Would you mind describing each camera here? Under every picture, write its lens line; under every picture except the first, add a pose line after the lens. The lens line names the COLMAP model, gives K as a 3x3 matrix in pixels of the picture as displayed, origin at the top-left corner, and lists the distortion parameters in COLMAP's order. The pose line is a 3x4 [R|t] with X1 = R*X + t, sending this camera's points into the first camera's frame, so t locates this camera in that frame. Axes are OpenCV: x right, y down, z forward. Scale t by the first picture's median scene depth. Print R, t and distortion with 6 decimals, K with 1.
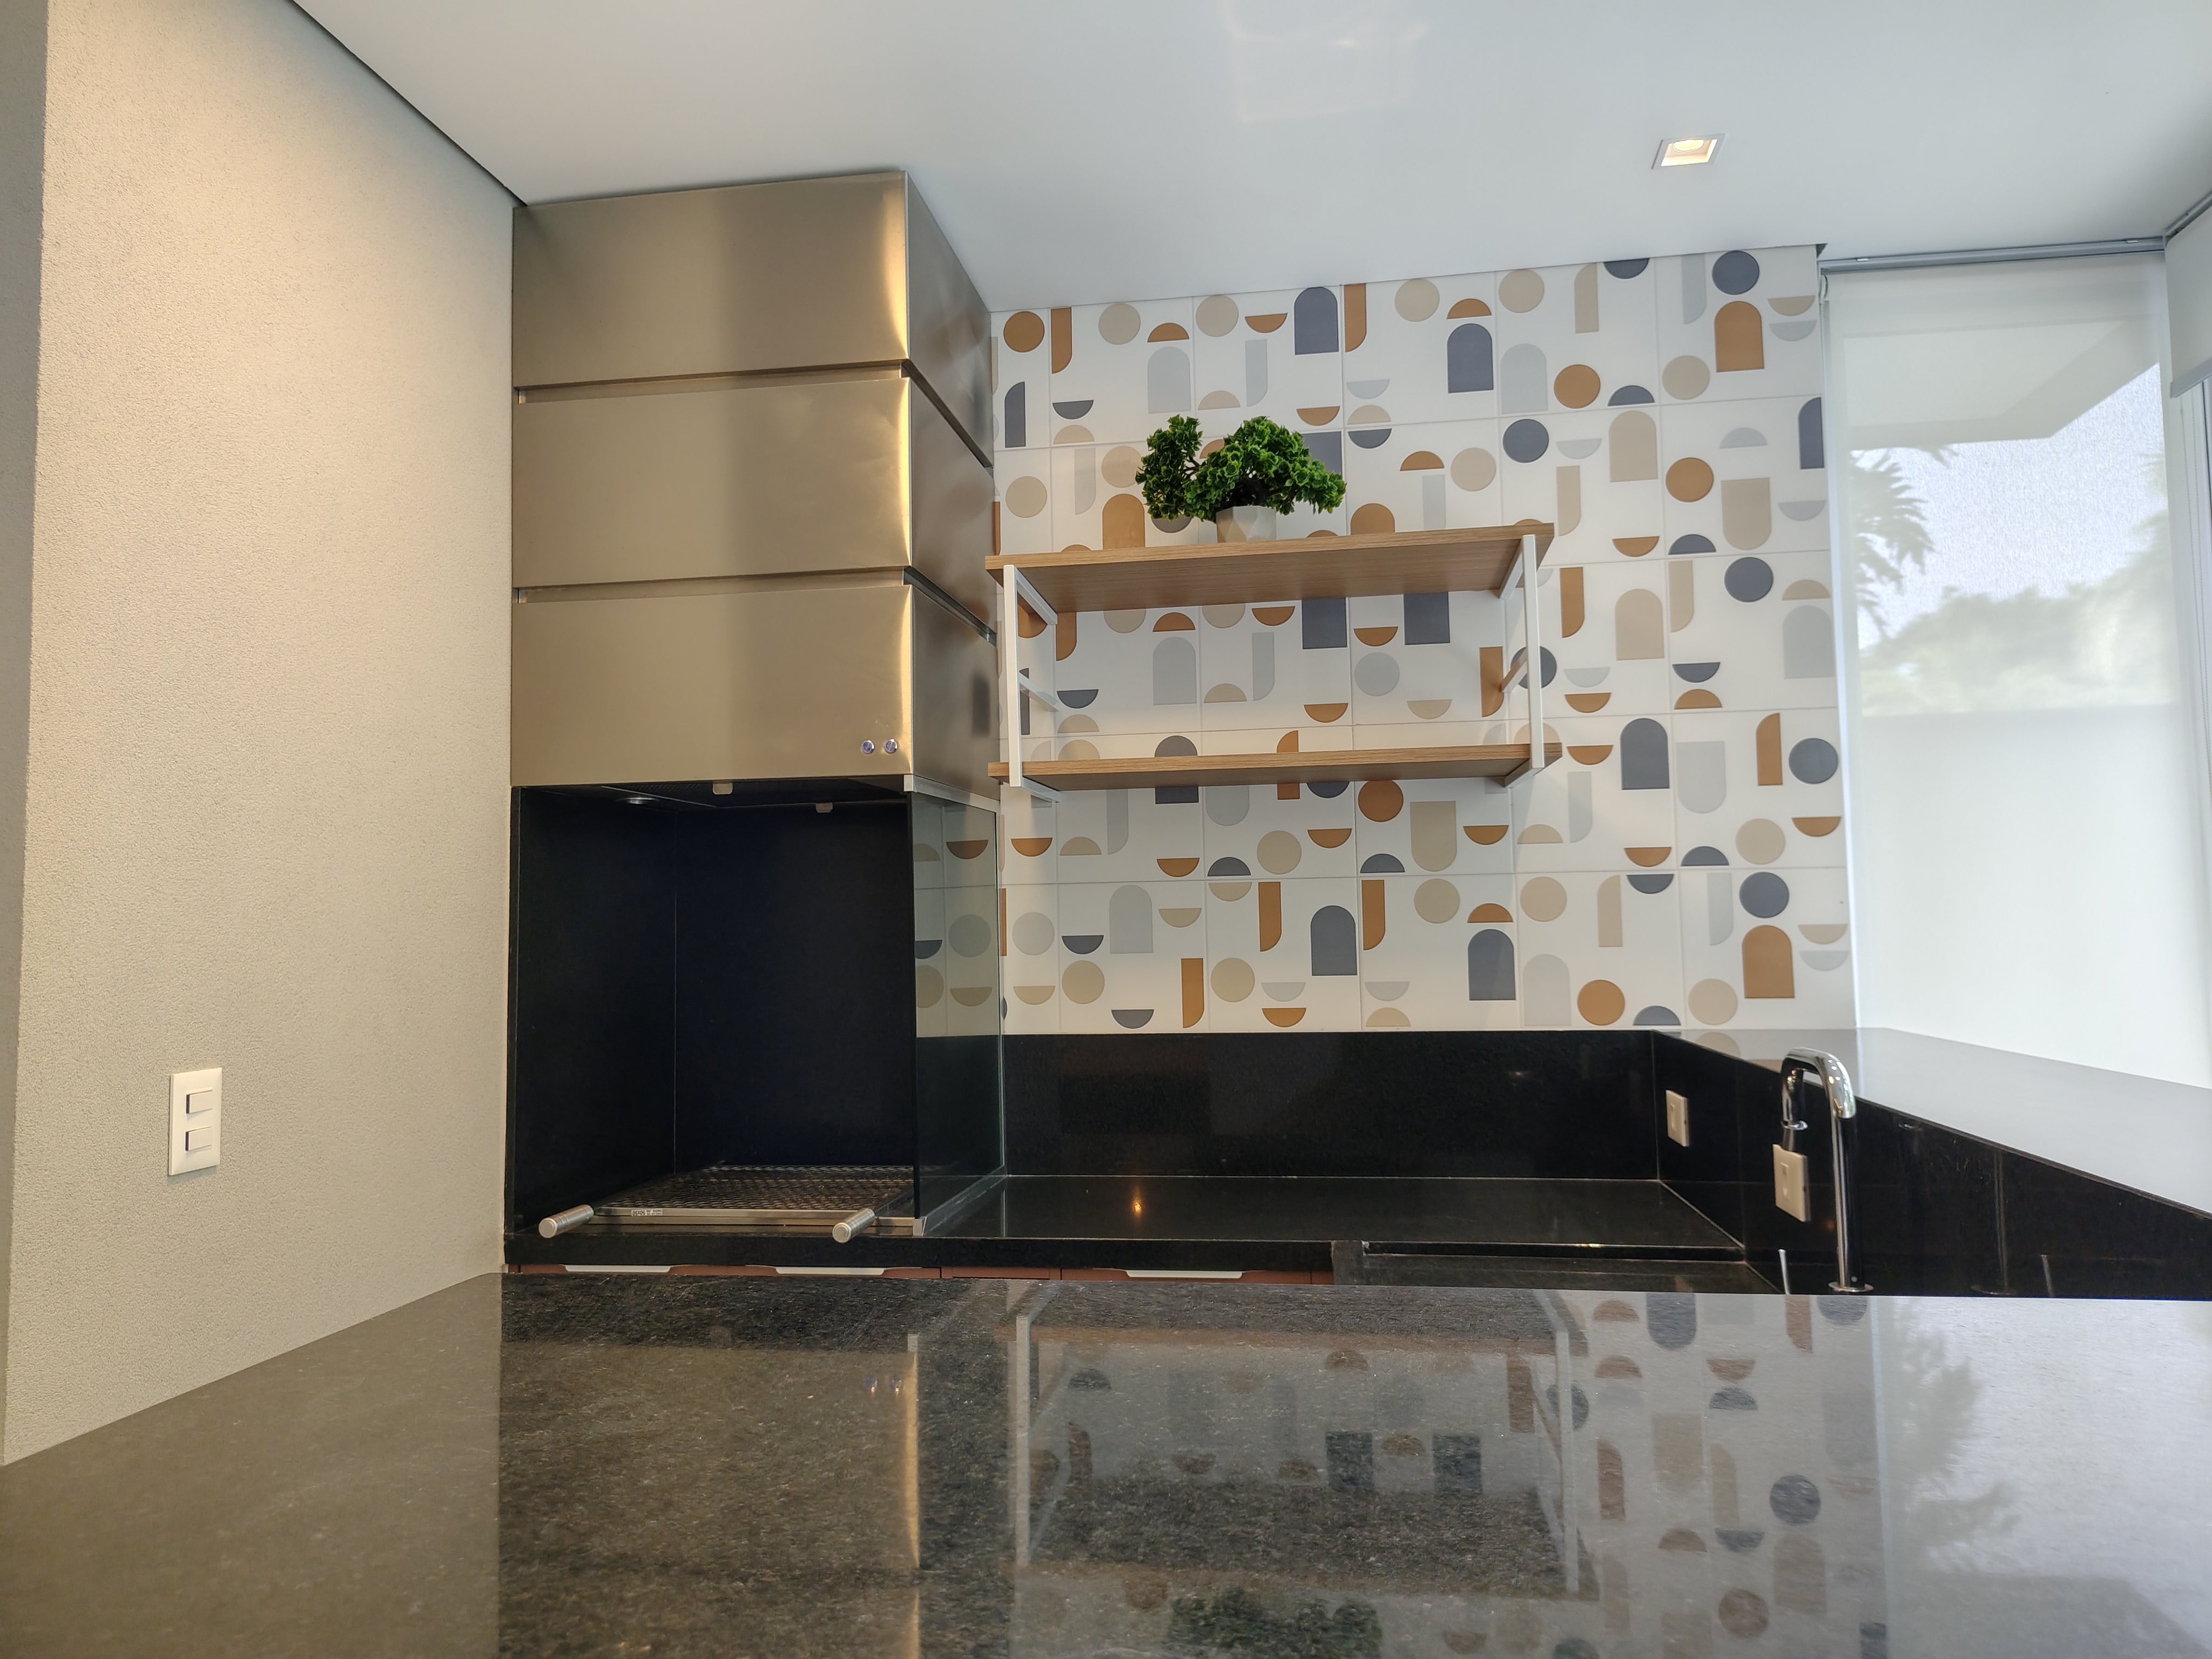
lens RADIAL K [[1516.8, 0, 1130.5], [0, 1516.8, 813.9], [0, 0, 1]] dist [0.017629, -0.016156]
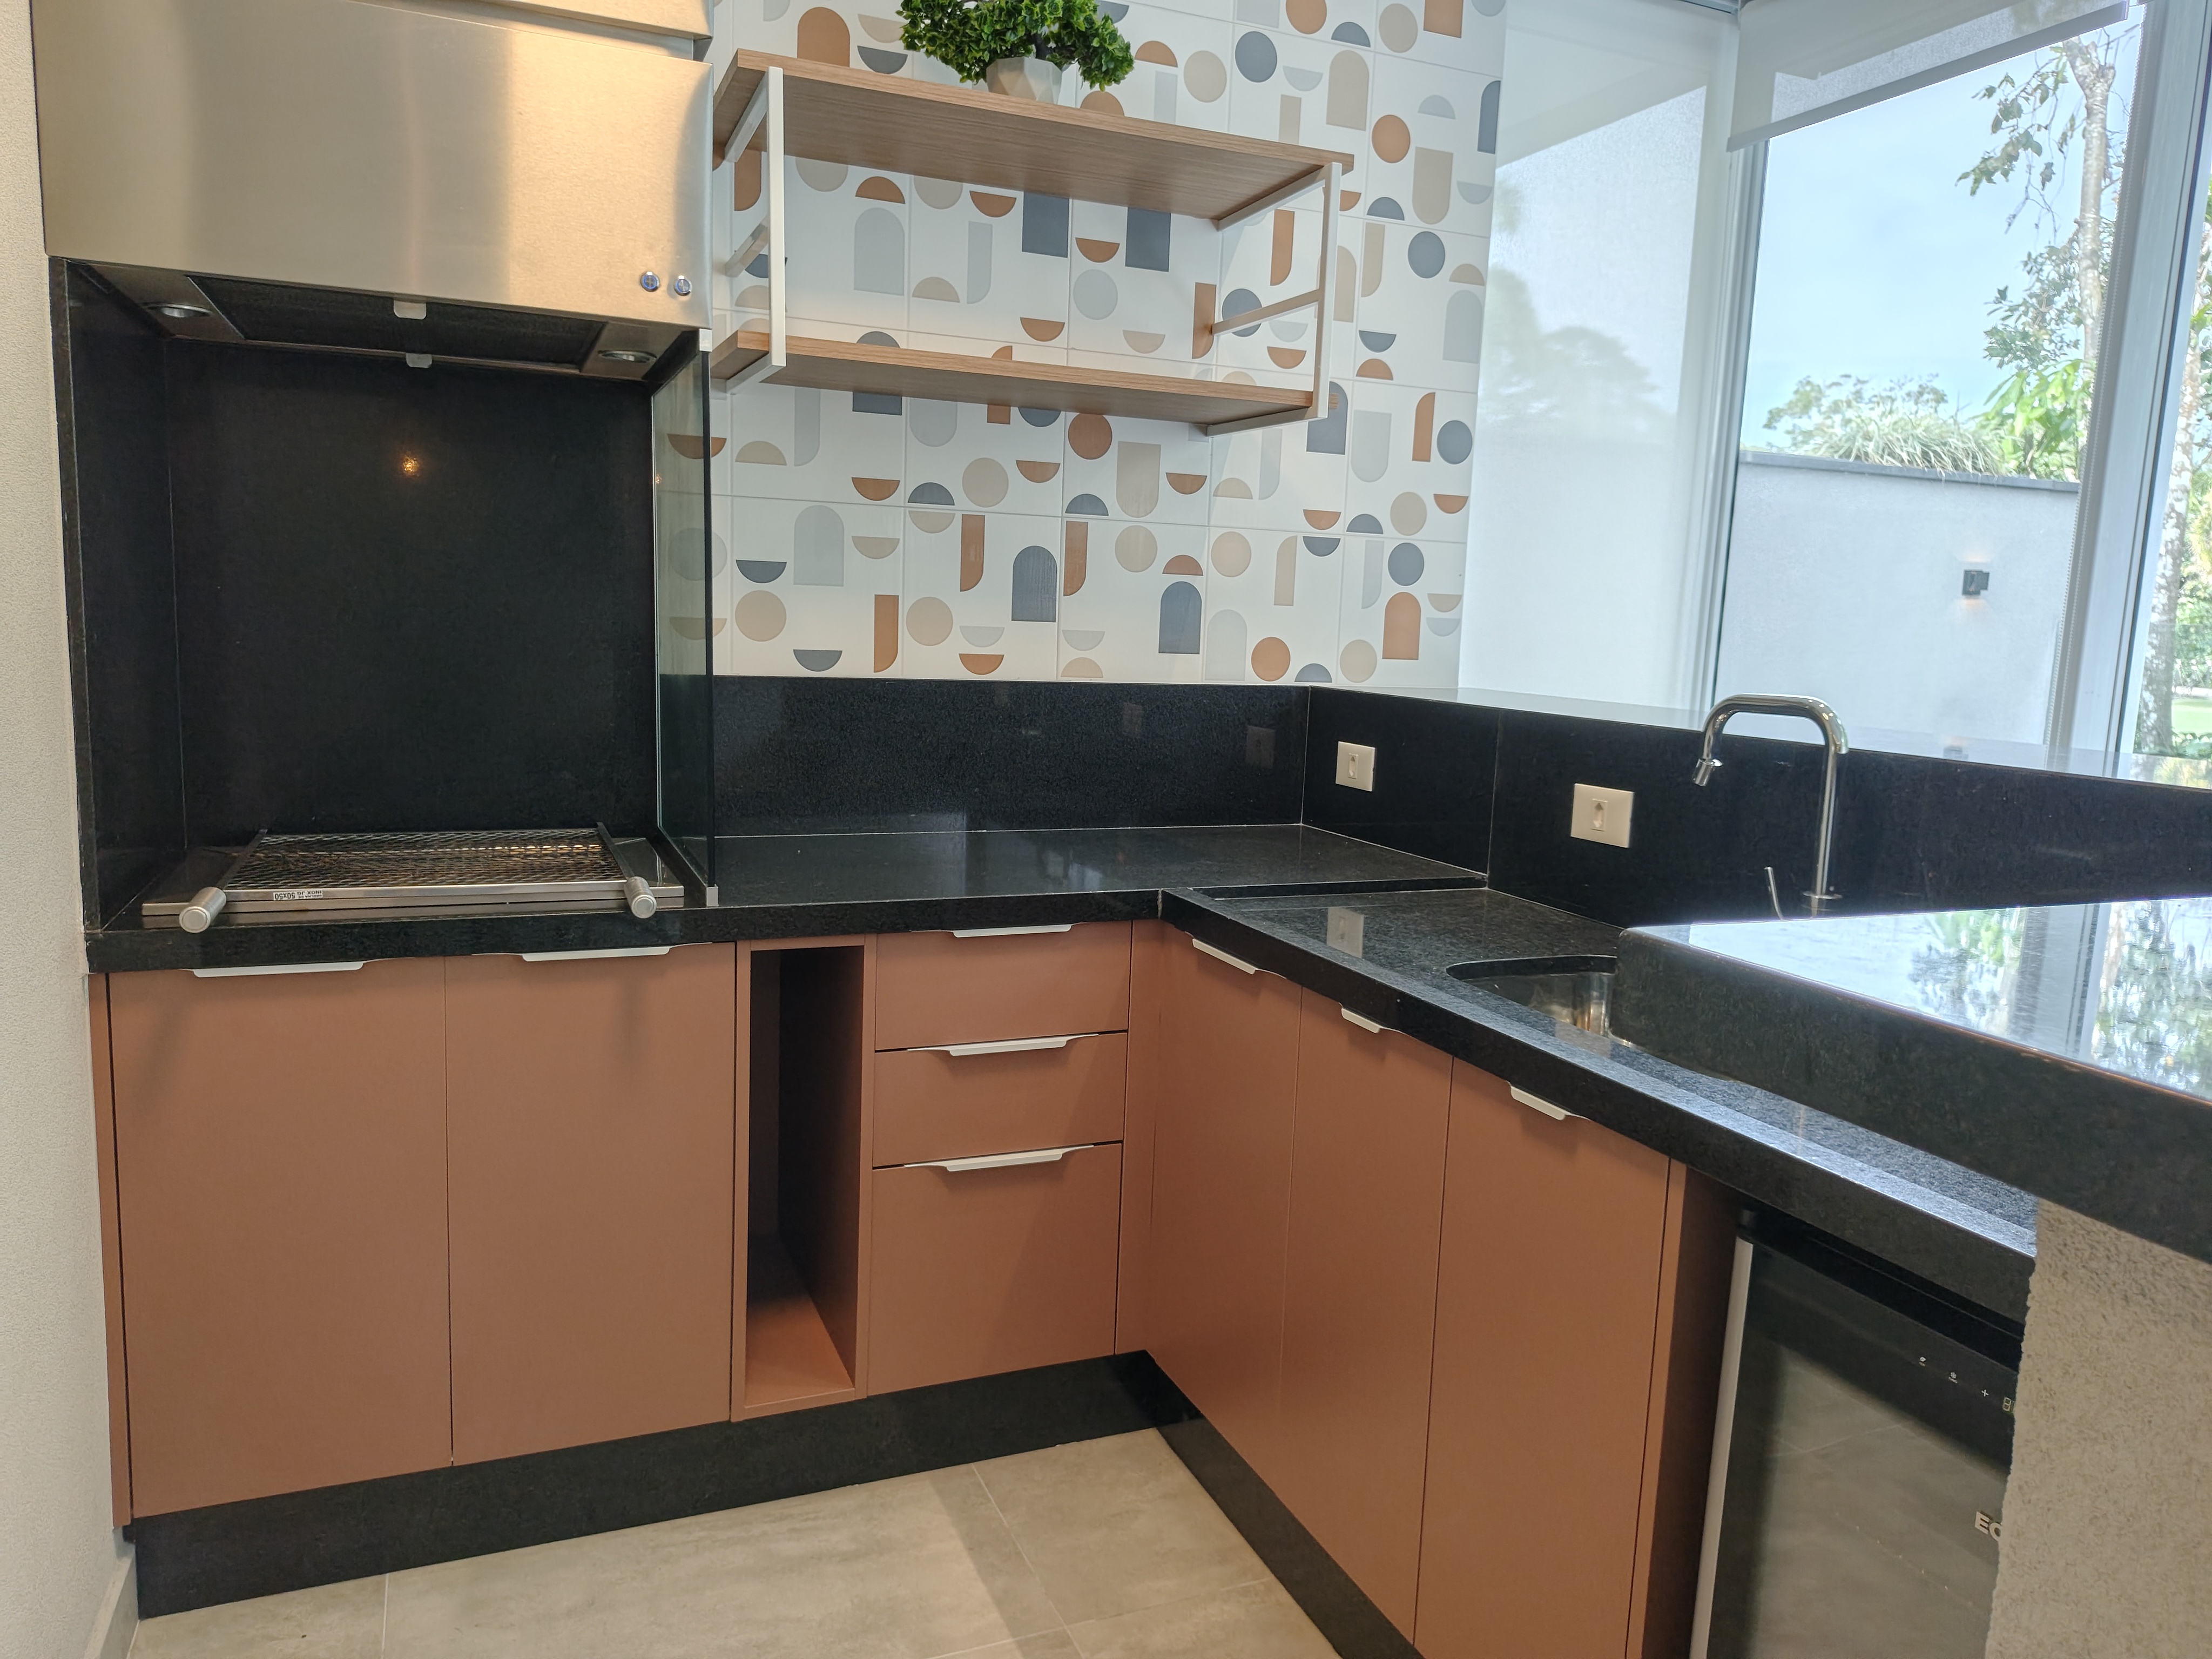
lens RADIAL K [[1516.8, 0, 1109.3], [0, 1516.8, 842.8], [0, 0, 1]] dist [0.017629, -0.016156]
pose [[0.850076, -0.029582, 0.525829, -0.327525], [-0.090168, 0.975505, 0.200649, 0.047276], [-0.518885, -0.217980, 0.826585, 0.165486]]
